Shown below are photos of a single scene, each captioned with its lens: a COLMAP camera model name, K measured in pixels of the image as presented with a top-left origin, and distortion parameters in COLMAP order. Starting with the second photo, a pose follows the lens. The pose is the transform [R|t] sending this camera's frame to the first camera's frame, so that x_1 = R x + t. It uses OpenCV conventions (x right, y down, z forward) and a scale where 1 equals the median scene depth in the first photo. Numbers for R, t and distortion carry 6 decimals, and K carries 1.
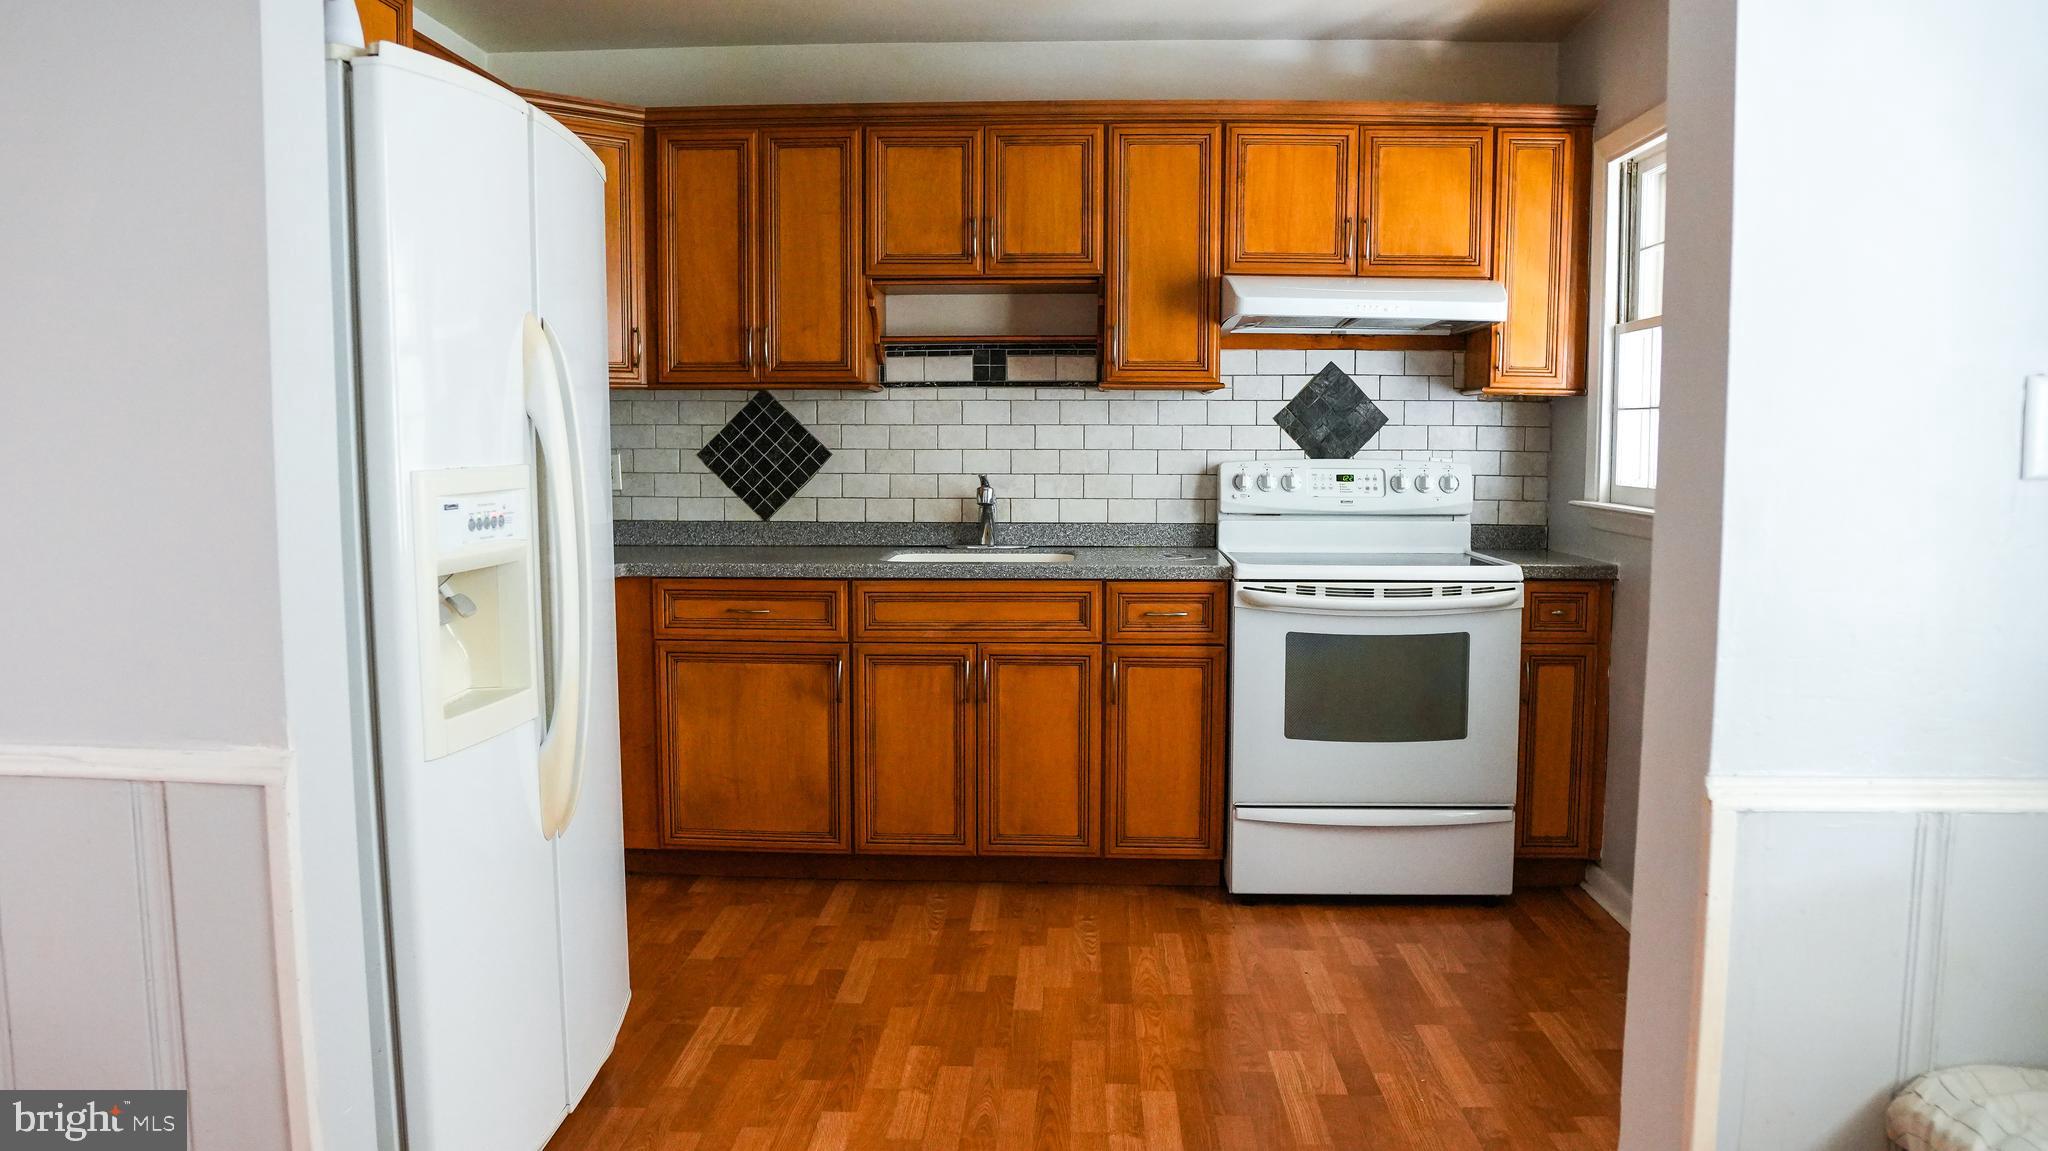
lens RADIAL K [[1456.0, 0, 1021.0], [0, 1456.0, 580.7], [0, 0, 1]] dist [-0.110972, 0.075919]
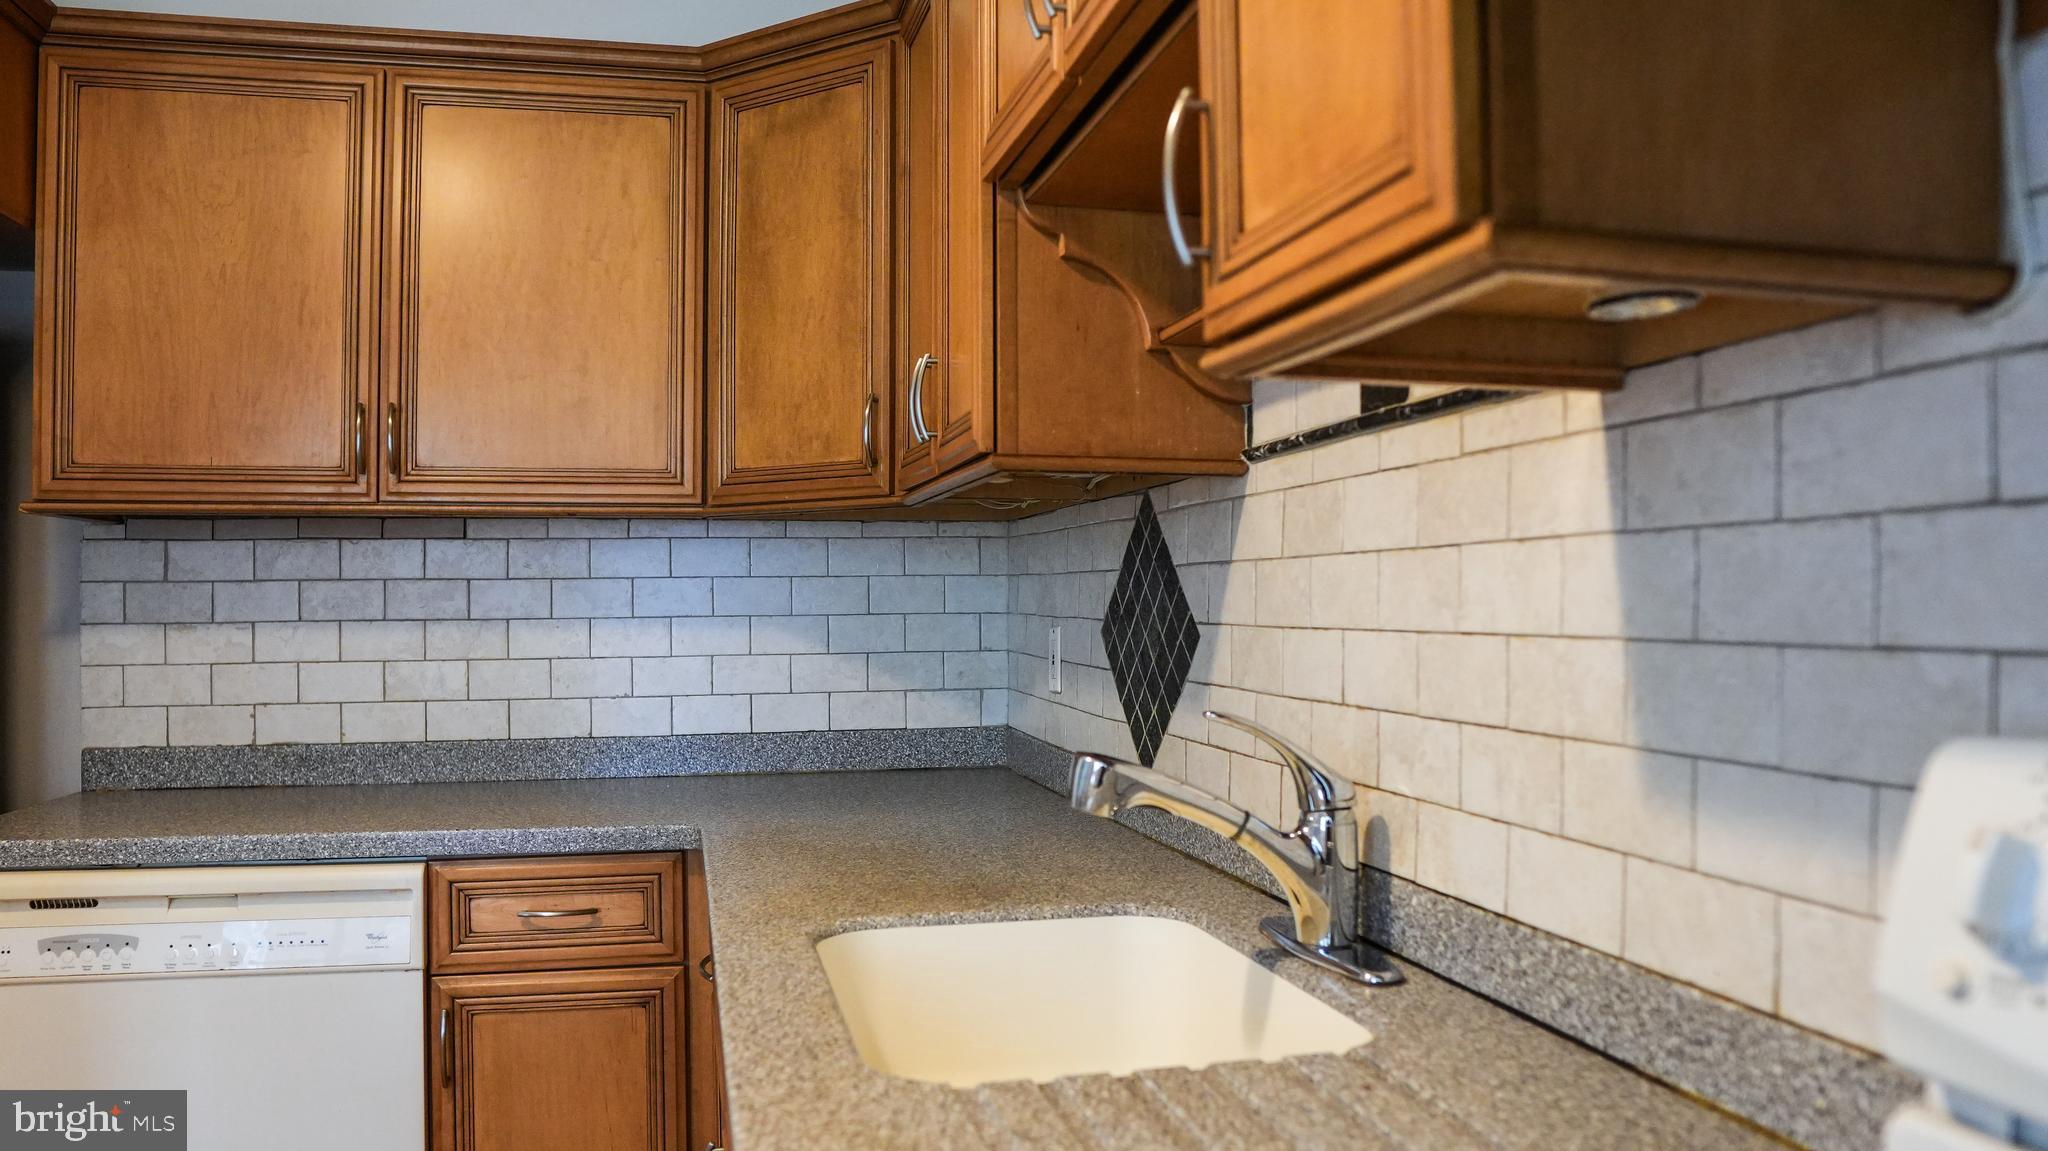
lens RADIAL K [[1456.0, 0, 1021.0], [0, 1456.0, 580.7], [0, 0, 1]] dist [-0.110972, 0.075919]
pose [[0.272013, -0.014788, -0.962180, 0.251203], [-0.098858, 0.994162, -0.043227, -0.079974], [0.957202, 0.106878, 0.268963, 0.841234]]
